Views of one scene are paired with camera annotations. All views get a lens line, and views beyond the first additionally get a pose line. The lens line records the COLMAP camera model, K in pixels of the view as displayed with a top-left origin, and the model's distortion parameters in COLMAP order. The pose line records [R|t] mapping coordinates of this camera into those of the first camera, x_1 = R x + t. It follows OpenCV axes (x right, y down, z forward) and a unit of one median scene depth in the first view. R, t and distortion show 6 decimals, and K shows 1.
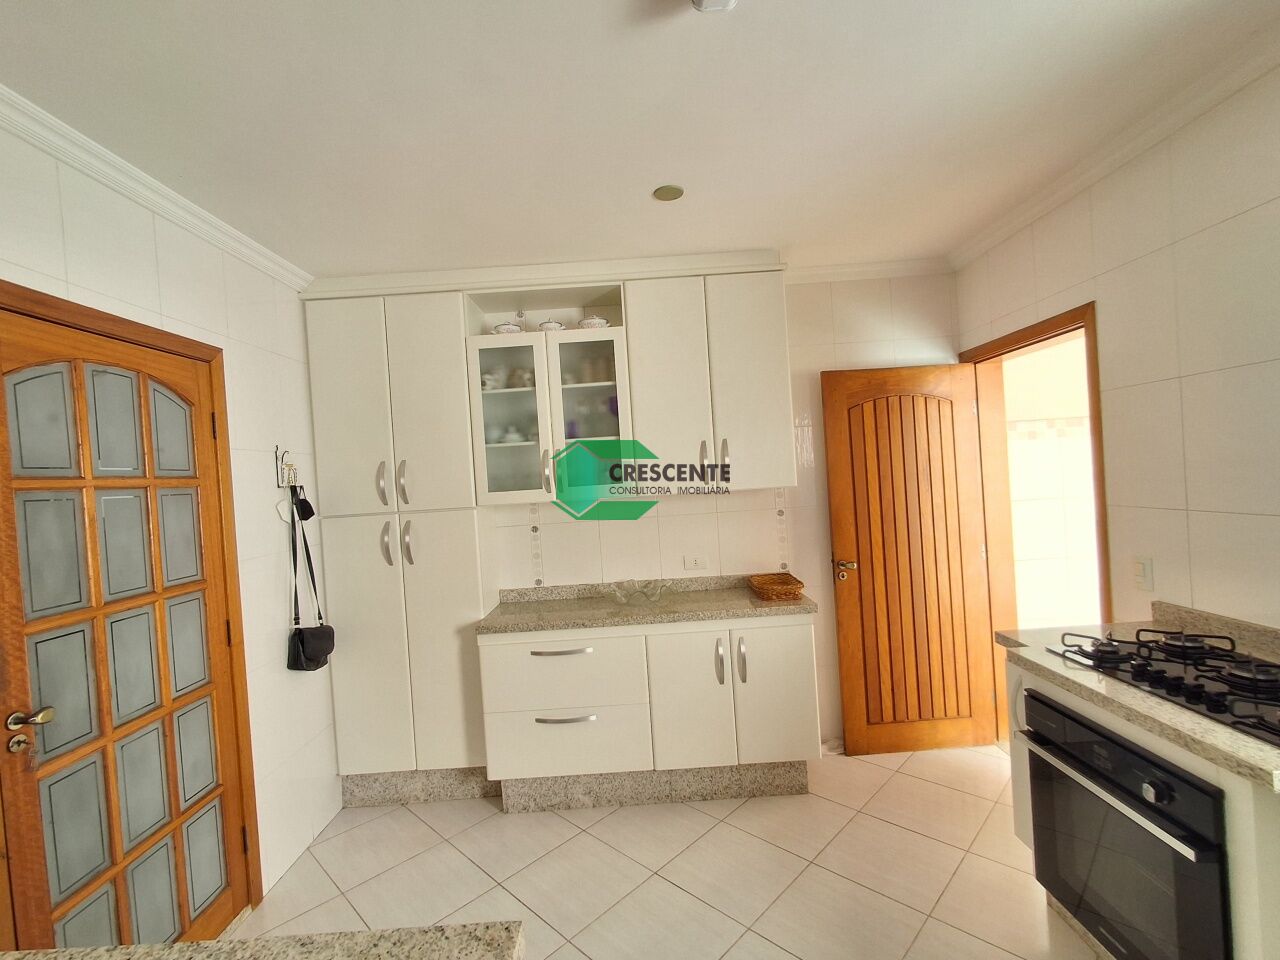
lens RADIAL K [[581.1, 0, 649.4], [0, 581.1, 481.9], [0, 0, 1]] dist [0.002777, 0.000712]
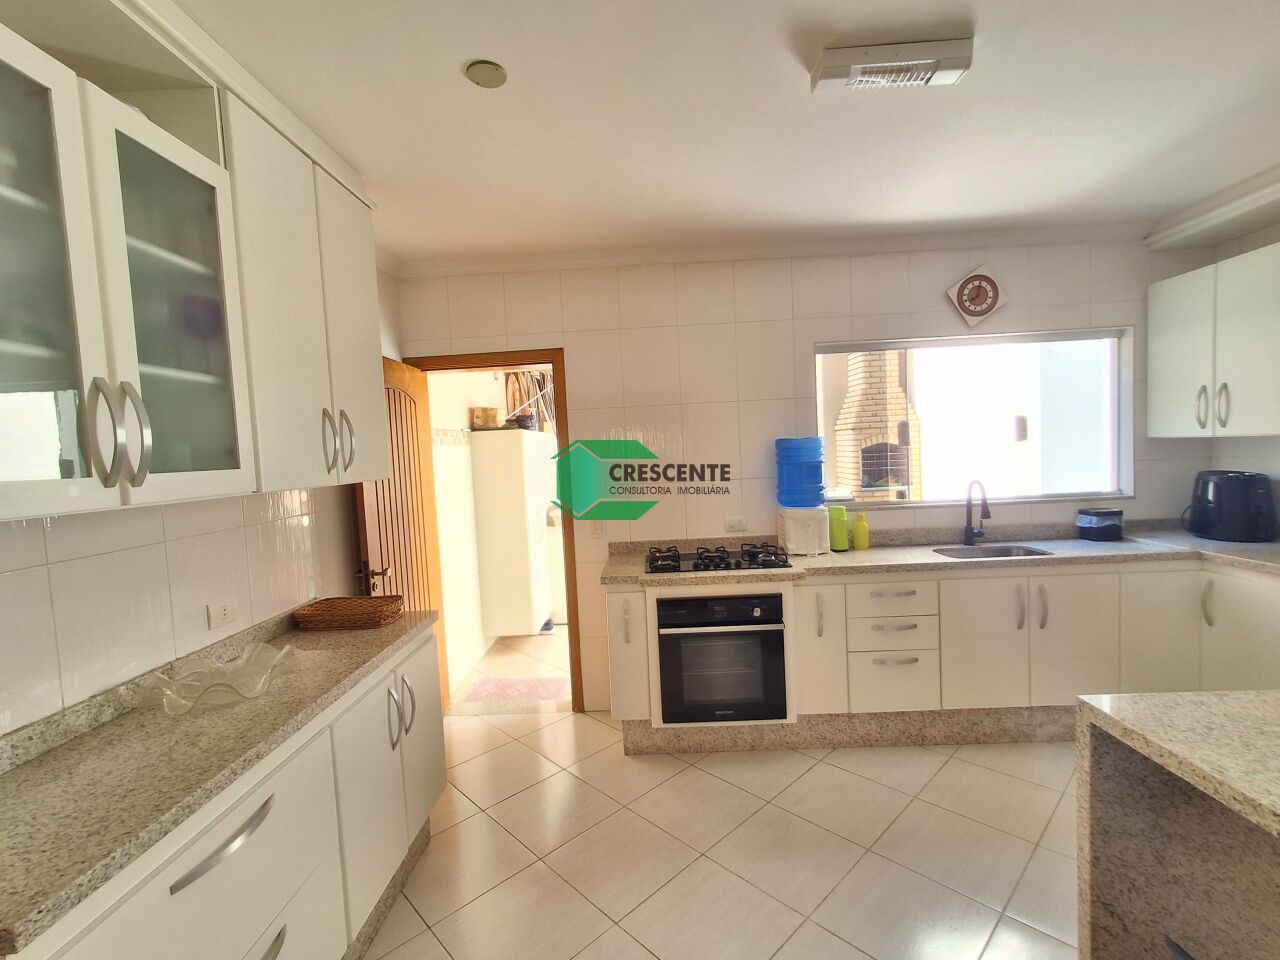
lens RADIAL K [[581.1, 0, 633.9], [0, 581.1, 482.3], [0, 0, 1]] dist [0.002777, 0.000712]
pose [[0.049347, 0.006122, 0.998763, -0.549237], [0.058173, 0.998266, -0.008993, 0.040876], [-0.997086, 0.058545, 0.048905, 0.620804]]
